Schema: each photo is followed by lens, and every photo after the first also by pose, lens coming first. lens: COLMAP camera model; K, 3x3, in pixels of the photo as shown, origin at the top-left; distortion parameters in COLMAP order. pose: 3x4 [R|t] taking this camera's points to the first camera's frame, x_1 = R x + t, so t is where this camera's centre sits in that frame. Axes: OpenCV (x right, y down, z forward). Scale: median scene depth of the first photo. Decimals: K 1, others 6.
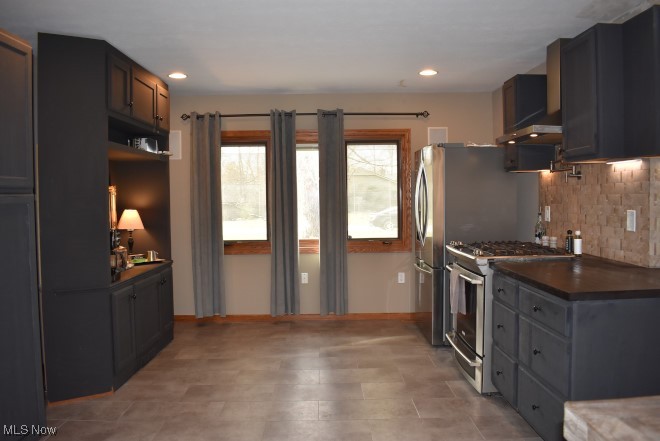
lens RADIAL K [[510.5, 0, 330.0], [0, 510.5, 220.5], [0, 0, 1]] dist [-0.089897, 0.002776]
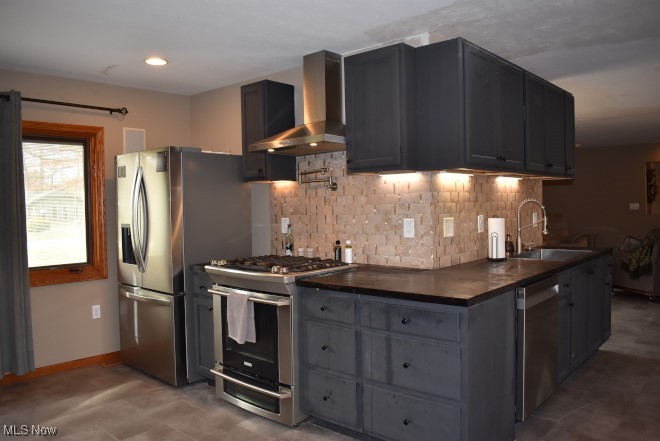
lens RADIAL K [[510.5, 0, 330.0], [0, 510.5, 220.5], [0, 0, 1]] dist [-0.089897, 0.002776]
pose [[0.681496, -0.021046, 0.731519, -0.281199], [0.043045, 0.999009, -0.011360, -0.009559], [-0.730555, 0.039230, 0.681726, 0.296474]]
